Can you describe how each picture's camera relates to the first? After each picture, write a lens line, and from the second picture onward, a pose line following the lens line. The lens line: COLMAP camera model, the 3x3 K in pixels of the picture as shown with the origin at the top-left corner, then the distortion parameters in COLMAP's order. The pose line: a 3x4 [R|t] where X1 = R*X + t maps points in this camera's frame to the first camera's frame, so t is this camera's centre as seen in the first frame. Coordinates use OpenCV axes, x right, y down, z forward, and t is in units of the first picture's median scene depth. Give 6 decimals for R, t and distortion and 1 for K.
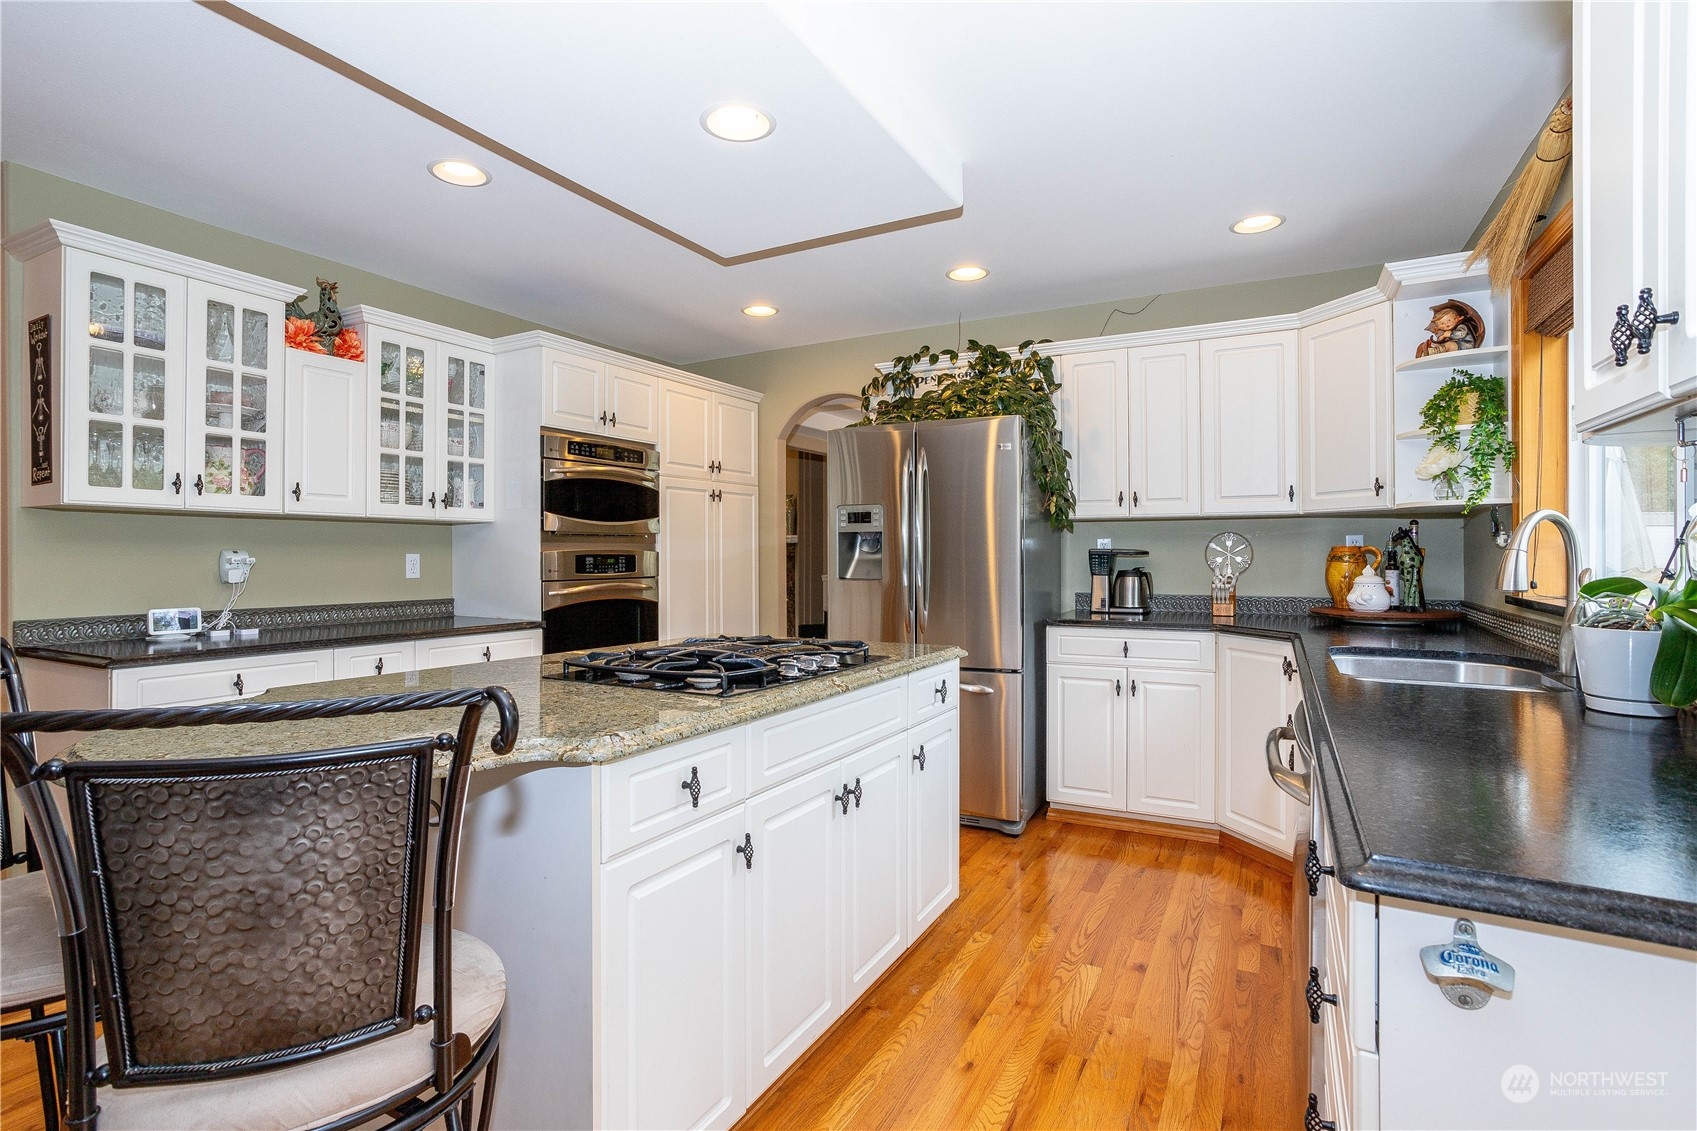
lens RADIAL K [[813.1, 0, 839.7], [0, 813.1, 549.7], [0, 0, 1]] dist [-0.060054, 0.037670]
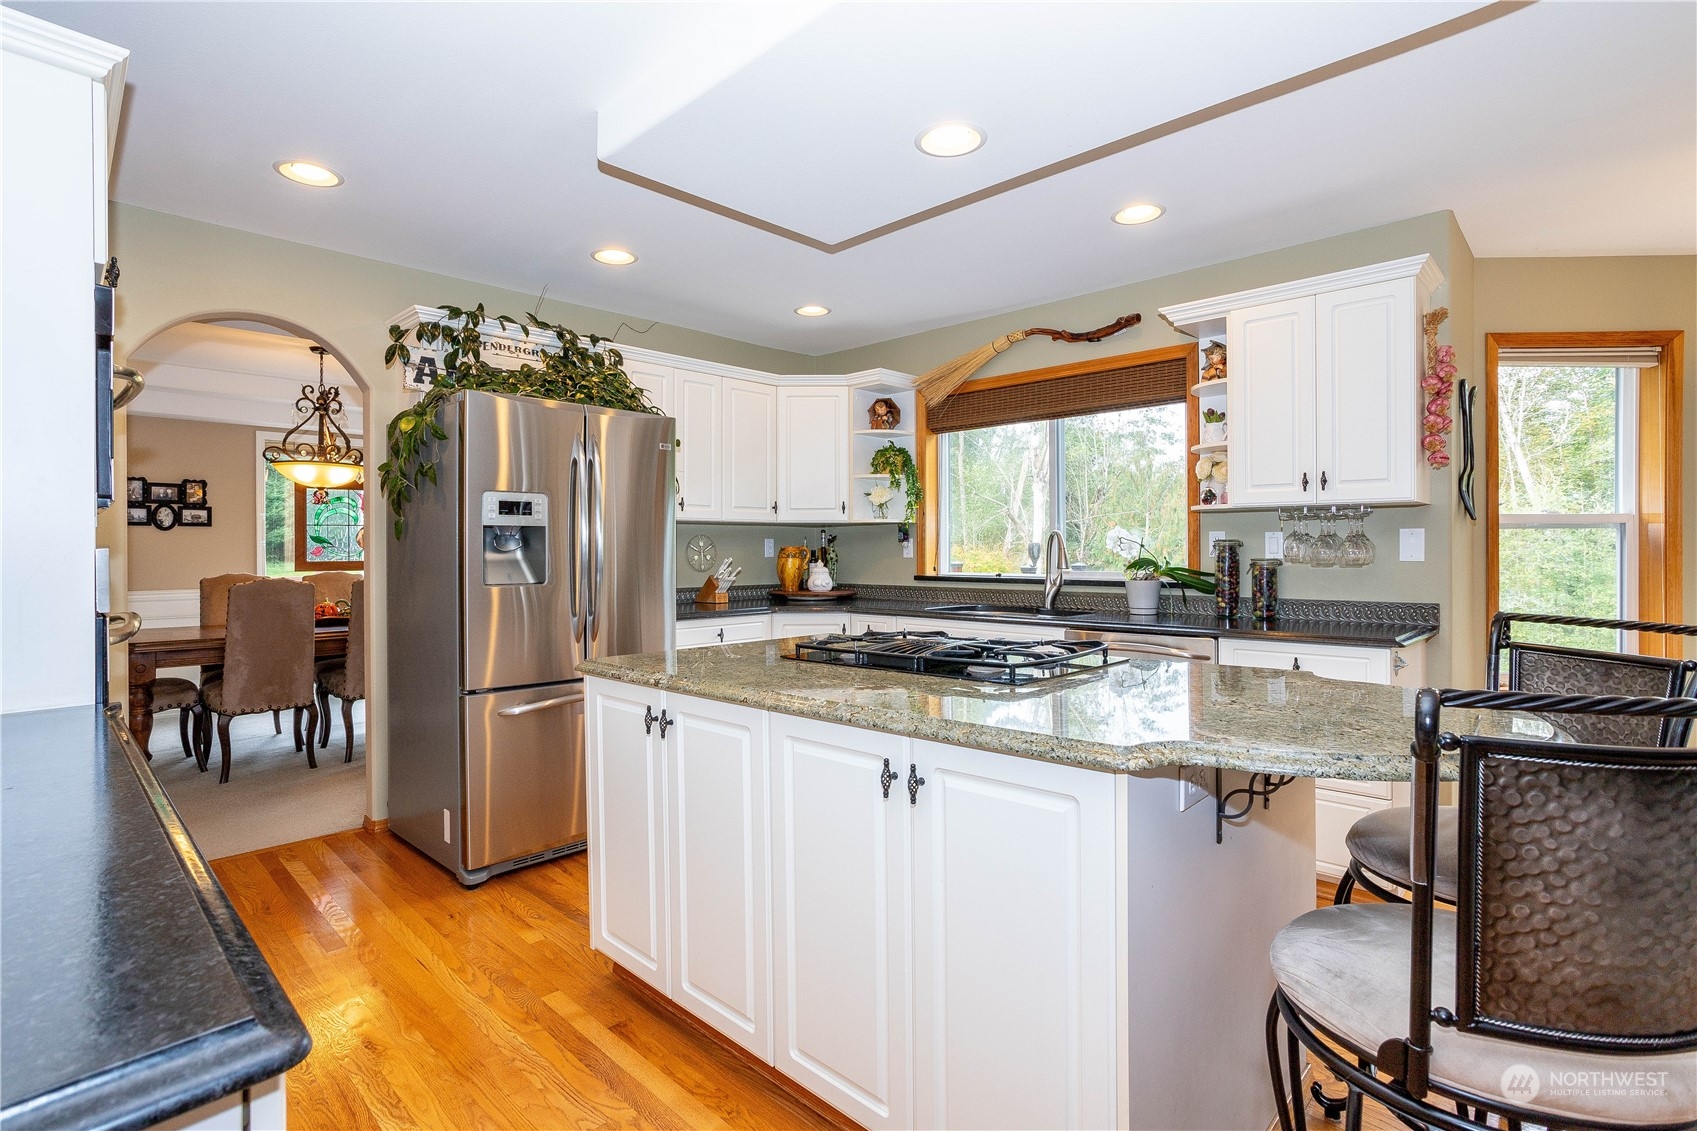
lens RADIAL K [[813.1, 0, 839.7], [0, 813.1, 549.7], [0, 0, 1]] dist [-0.060054, 0.037670]
pose [[0.283630, 0.002389, 0.958931, -0.768052], [-0.001171, 0.999997, -0.002145, 0.004033], [-0.958933, -0.000515, 0.283632, 0.539824]]
